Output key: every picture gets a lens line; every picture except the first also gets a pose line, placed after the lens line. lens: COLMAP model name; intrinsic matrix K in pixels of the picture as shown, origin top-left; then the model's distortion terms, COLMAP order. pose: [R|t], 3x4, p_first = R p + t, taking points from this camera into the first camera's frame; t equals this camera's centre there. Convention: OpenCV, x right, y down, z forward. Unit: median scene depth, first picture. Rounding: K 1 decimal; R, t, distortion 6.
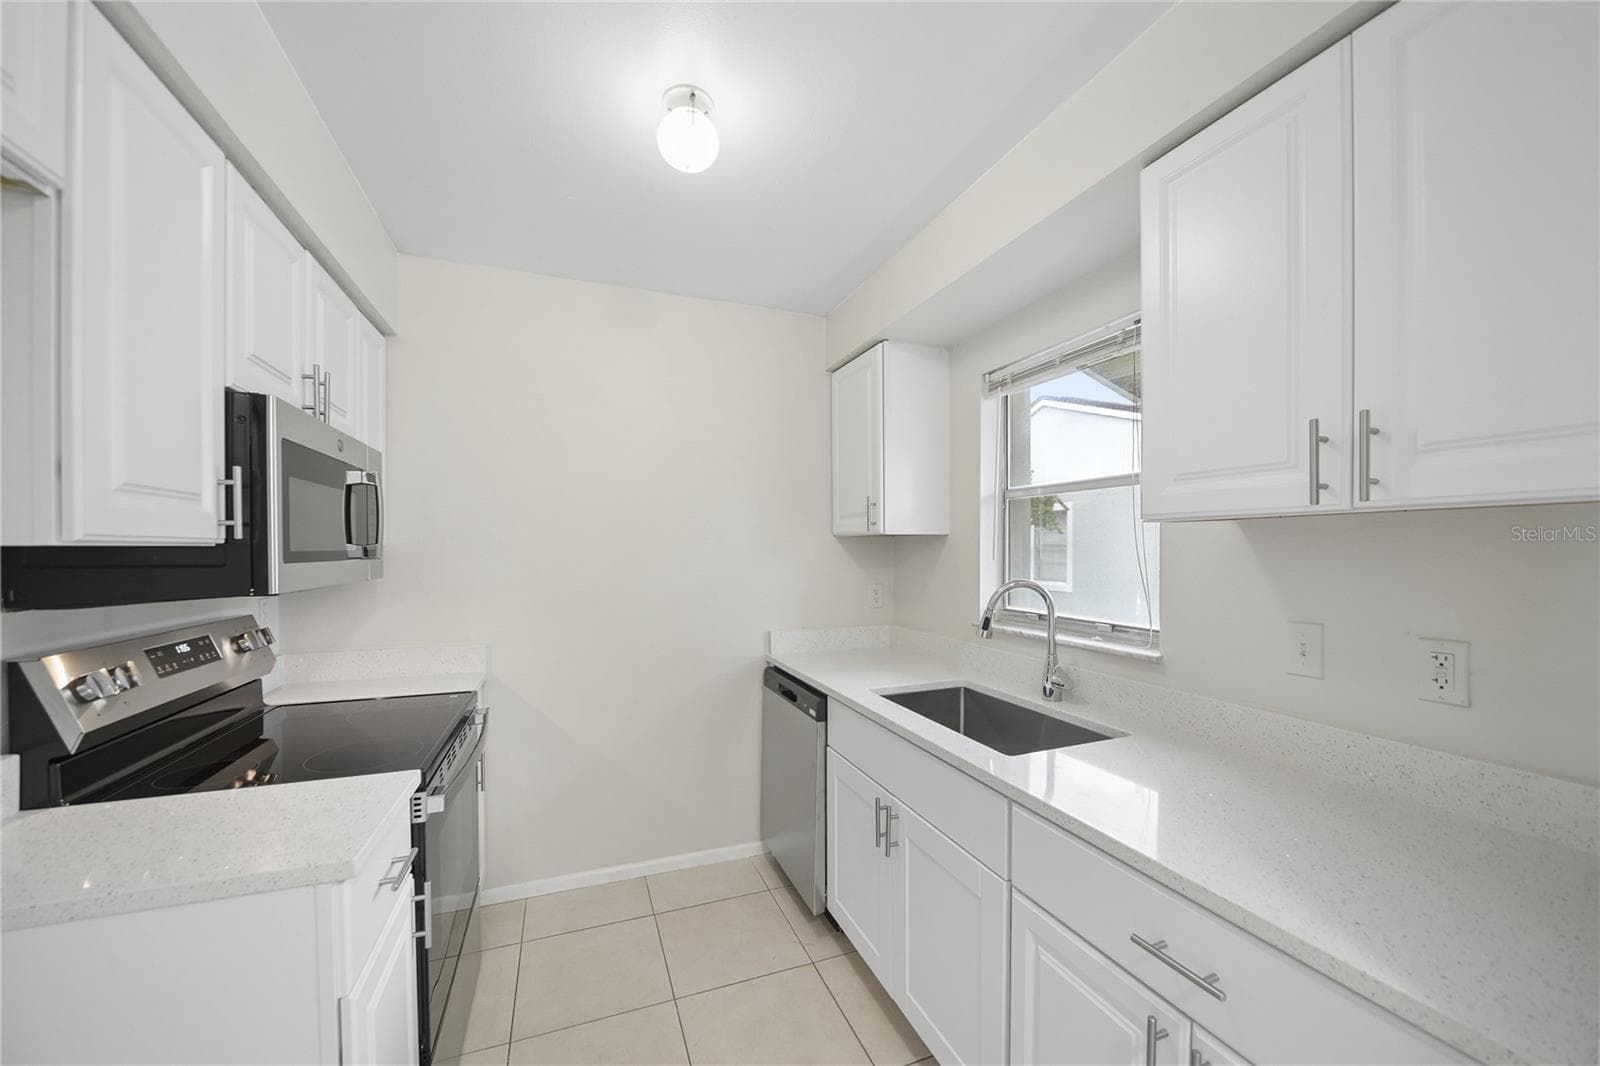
lens RADIAL K [[615.2, 0, 799.3], [0, 615.2, 534.0], [0, 0, 1]] dist [0.000771, 0.000070]
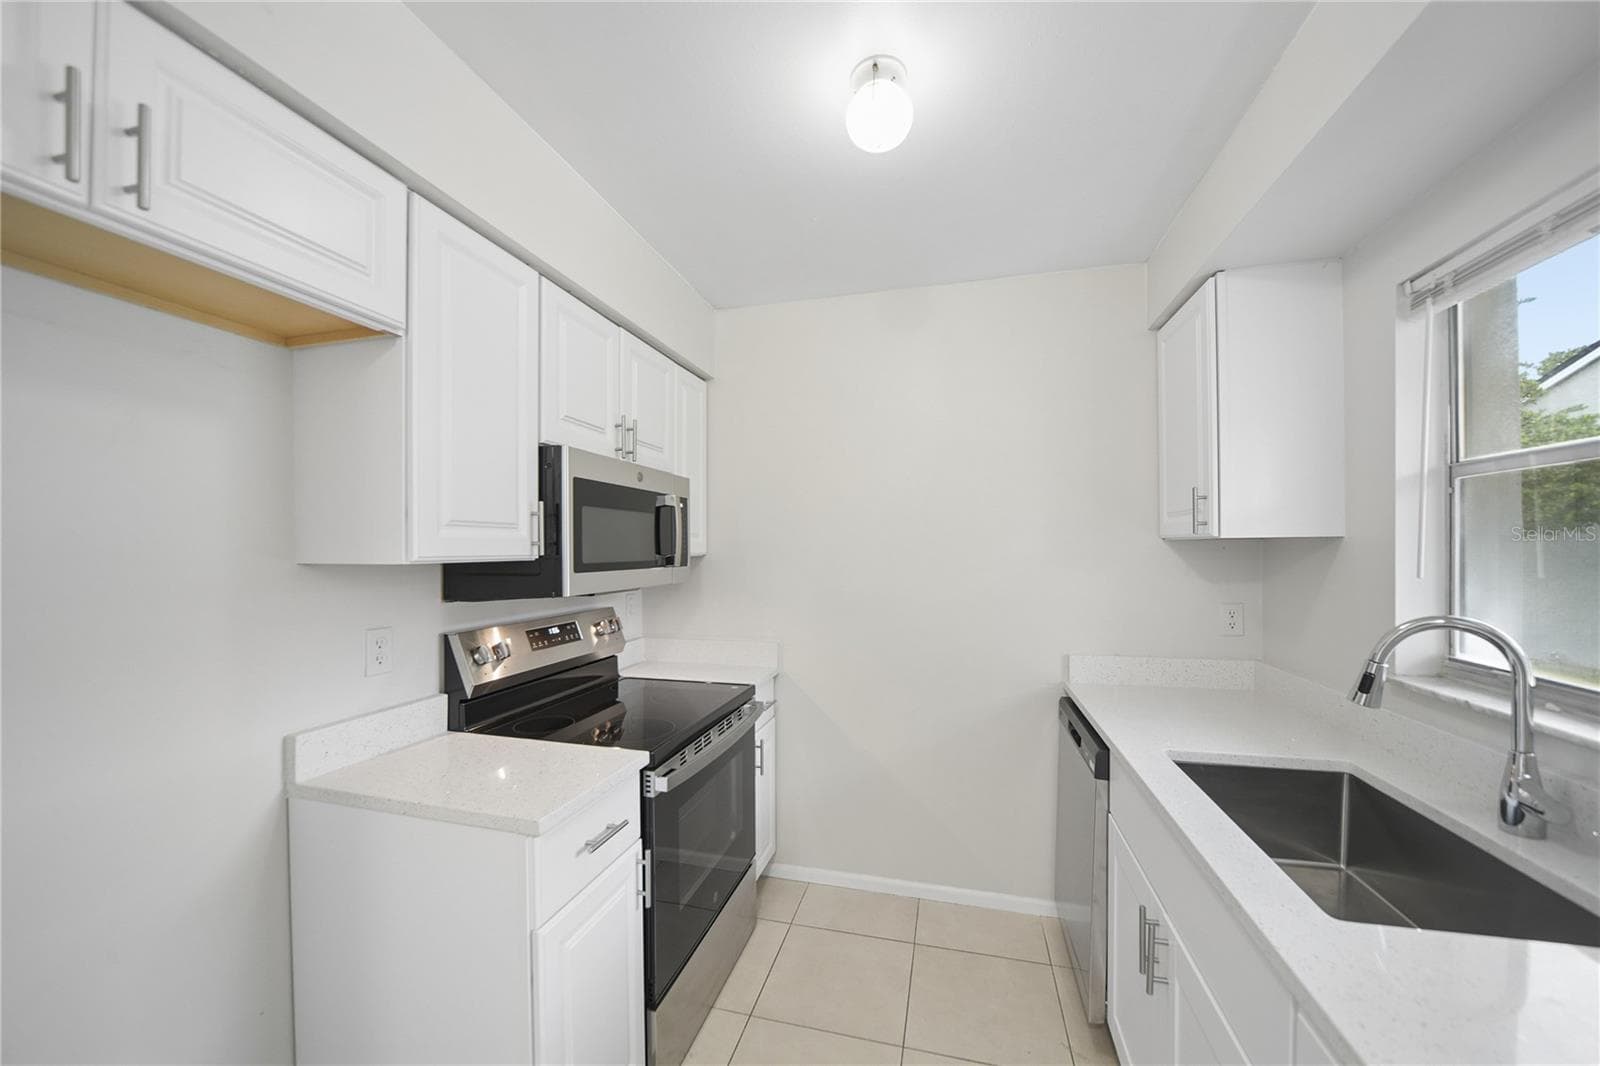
lens RADIAL K [[605.5, 0, 800.0], [0, 605.5, 533.0], [0, 0, 1]] dist [-0.003466, -0.000174]
pose [[0.806478, -0.018112, -0.590987, 0.216670], [0.019064, 0.999808, -0.004625, -0.015599], [0.590957, -0.007536, 0.806668, 0.175760]]
